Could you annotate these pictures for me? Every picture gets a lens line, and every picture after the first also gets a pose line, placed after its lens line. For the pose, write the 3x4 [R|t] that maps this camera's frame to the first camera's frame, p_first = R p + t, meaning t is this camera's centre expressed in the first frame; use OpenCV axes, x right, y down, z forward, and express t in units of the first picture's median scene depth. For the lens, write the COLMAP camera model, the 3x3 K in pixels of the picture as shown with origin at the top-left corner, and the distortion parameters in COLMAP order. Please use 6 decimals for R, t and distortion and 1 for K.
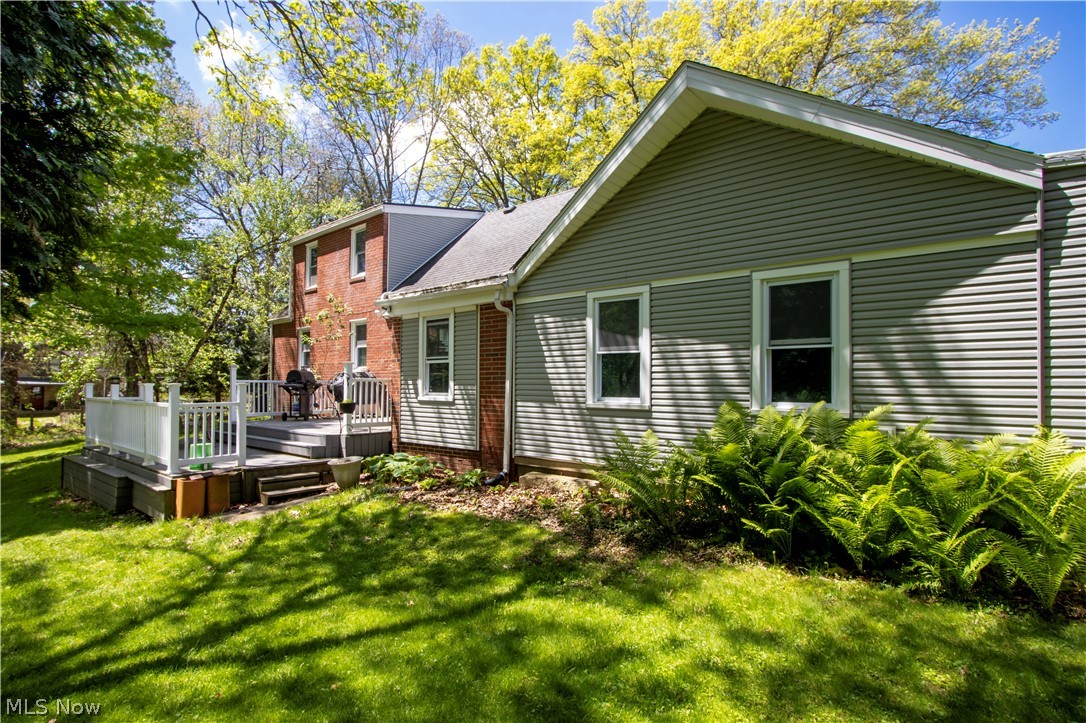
lens RADIAL K [[525.3, 0, 514.0], [0, 525.3, 382.9], [0, 0, 1]] dist [-0.003278, 0.000037]
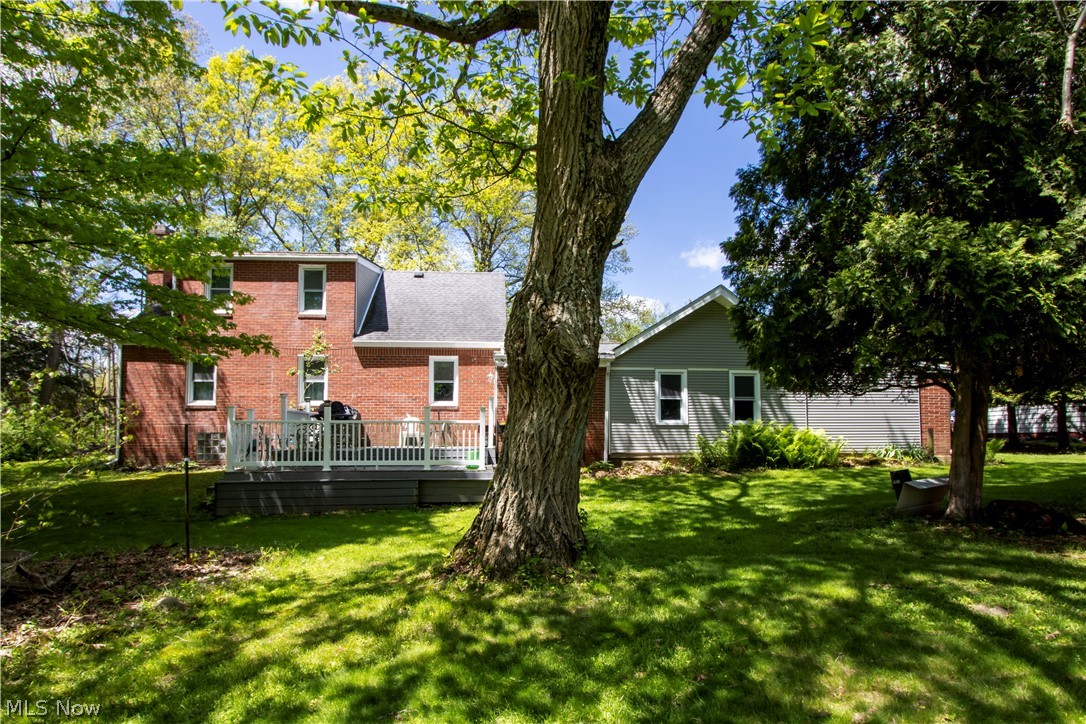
lens RADIAL K [[549.7, 0, 543.8], [0, 549.7, 413.8], [0, 0, 1]] dist [0.001272, 0.000333]
pose [[0.703216, 0.022452, 0.710622, -1.688004], [0.001950, 0.999437, -0.033506, 0.074459], [-0.710974, 0.024948, 0.702776, -0.191280]]
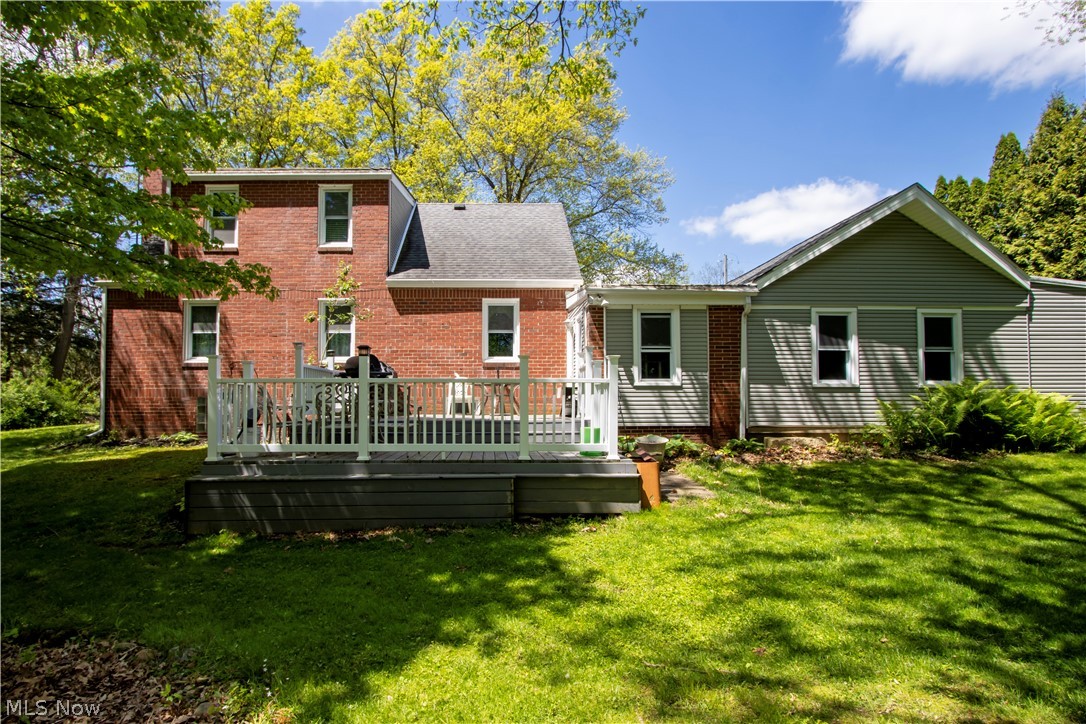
lens RADIAL K [[525.3, 0, 514.0], [0, 525.3, 383.4], [0, 0, 1]] dist [-0.003278, 0.000037]
pose [[0.747838, 0.014914, 0.663713, -1.429165], [0.000880, 0.999725, -0.023455, 0.070143], [-0.663880, 0.018125, 0.747619, 0.470727]]
